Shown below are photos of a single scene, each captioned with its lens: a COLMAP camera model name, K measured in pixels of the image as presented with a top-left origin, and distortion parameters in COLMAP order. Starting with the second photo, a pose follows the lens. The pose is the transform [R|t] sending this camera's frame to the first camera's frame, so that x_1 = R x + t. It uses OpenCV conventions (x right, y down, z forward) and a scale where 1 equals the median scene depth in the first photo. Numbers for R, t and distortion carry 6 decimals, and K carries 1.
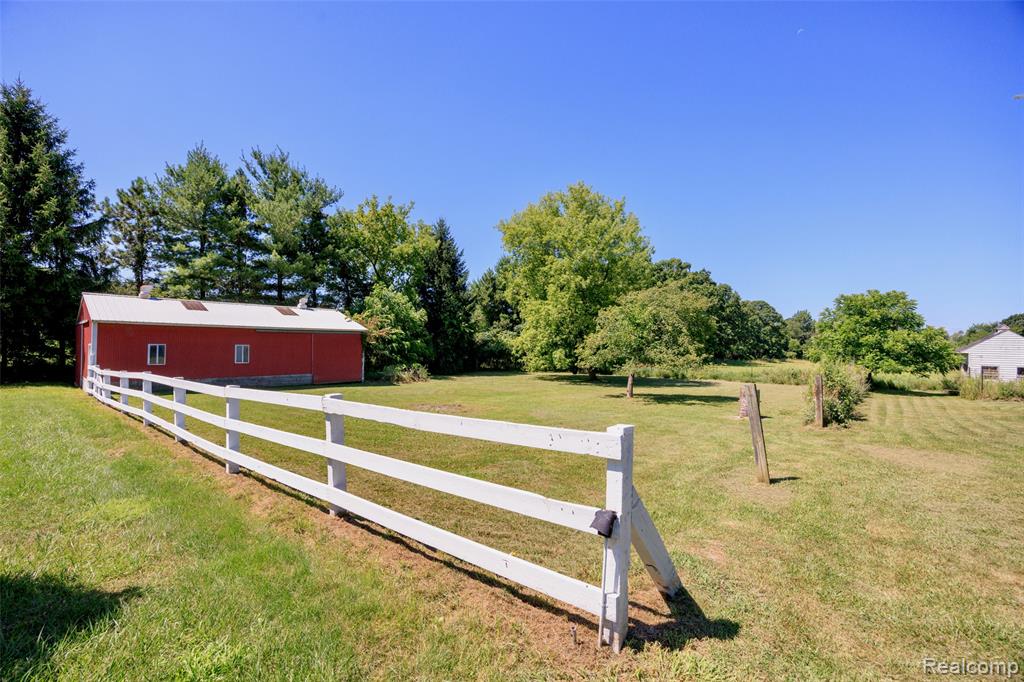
lens RADIAL K [[460.8, 0, 505.8], [0, 460.8, 337.5], [0, 0, 1]] dist [-0.014183, 0.002696]
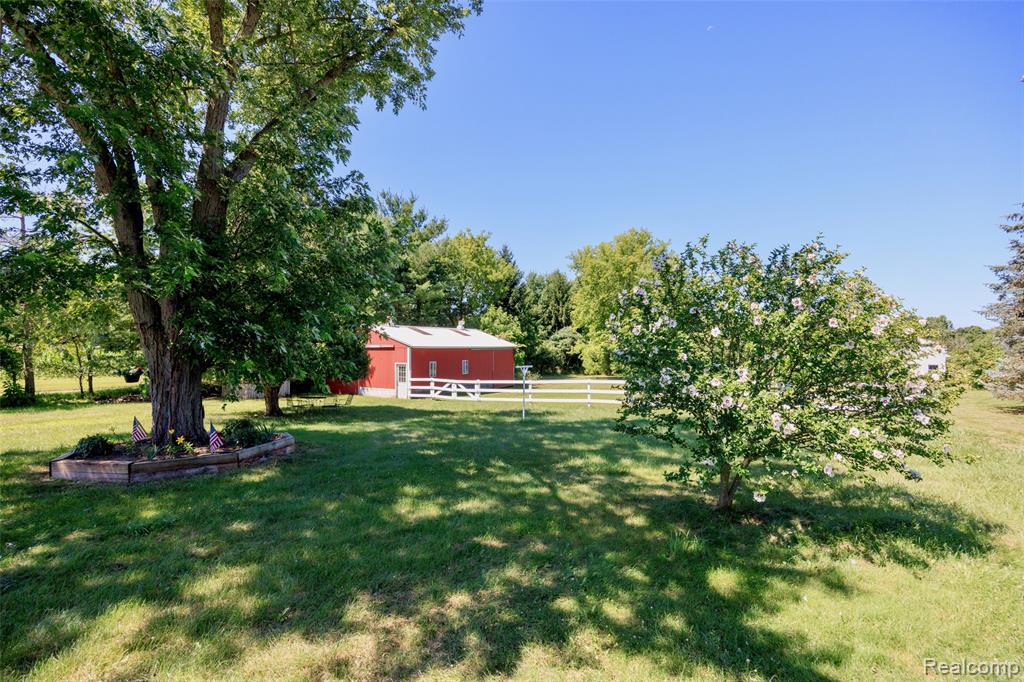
lens RADIAL K [[500.6, 0, 514.6], [0, 500.6, 349.3], [0, 0, 1]] dist [-0.000028, 0.000216]
pose [[0.980739, -0.014110, 0.194812, -0.567789], [0.009395, 0.999641, 0.025108, -0.040979], [-0.195096, -0.022794, 0.980519, -0.390652]]
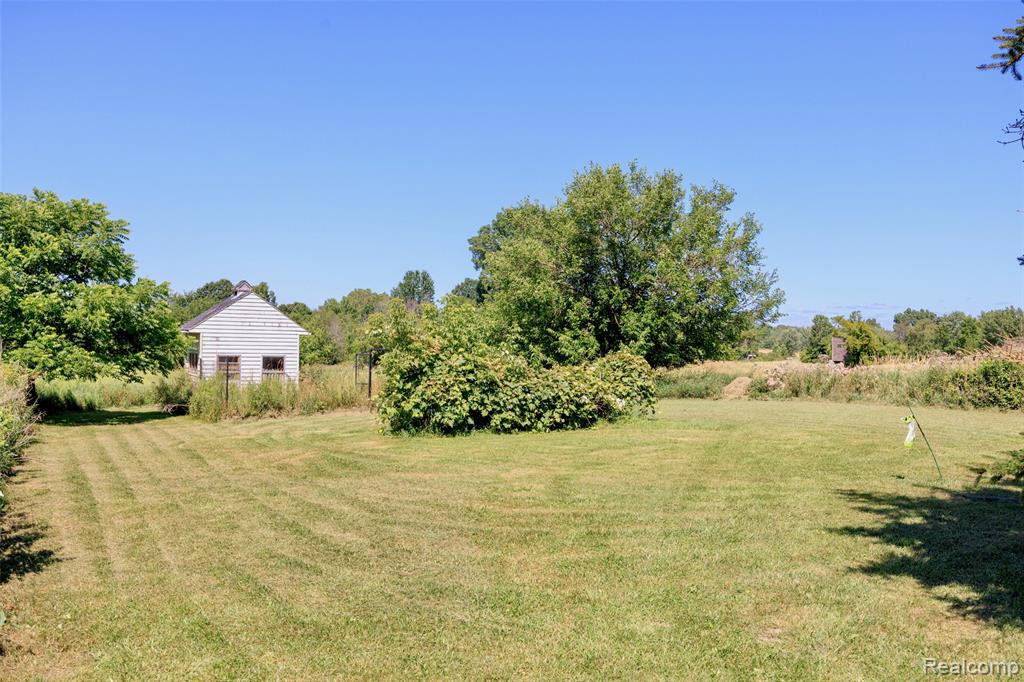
lens RADIAL K [[898.8, 0, 515.0], [0, 898.8, 308.0], [0, 0, 1]] dist [-0.001770, -0.003399]
pose [[0.377317, 0.025253, 0.925740, 0.162227], [-0.021539, 0.999597, -0.018489, 0.015179], [-0.925834, -0.012963, 0.377709, 0.235464]]
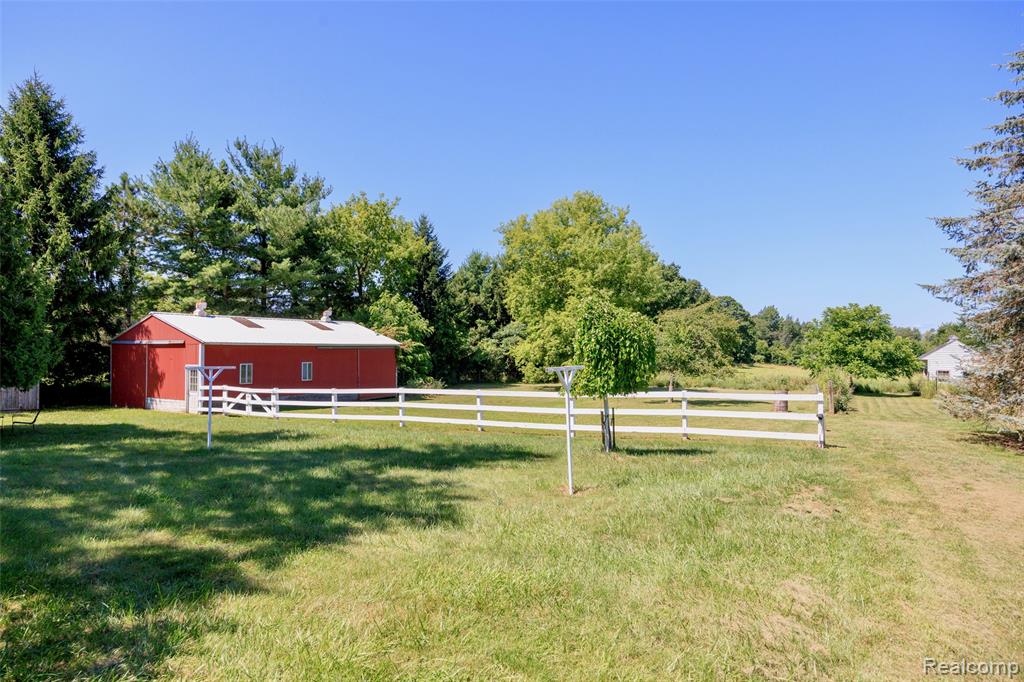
lens RADIAL K [[614.4, 0, 511.3], [0, 614.4, 346.3], [0, 0, 1]] dist [0.012920, -0.007148]
pose [[0.983038, -0.009325, 0.183166, -0.298938], [0.006963, 0.999884, 0.013533, -0.026380], [-0.183271, -0.012028, 0.982989, -0.331814]]
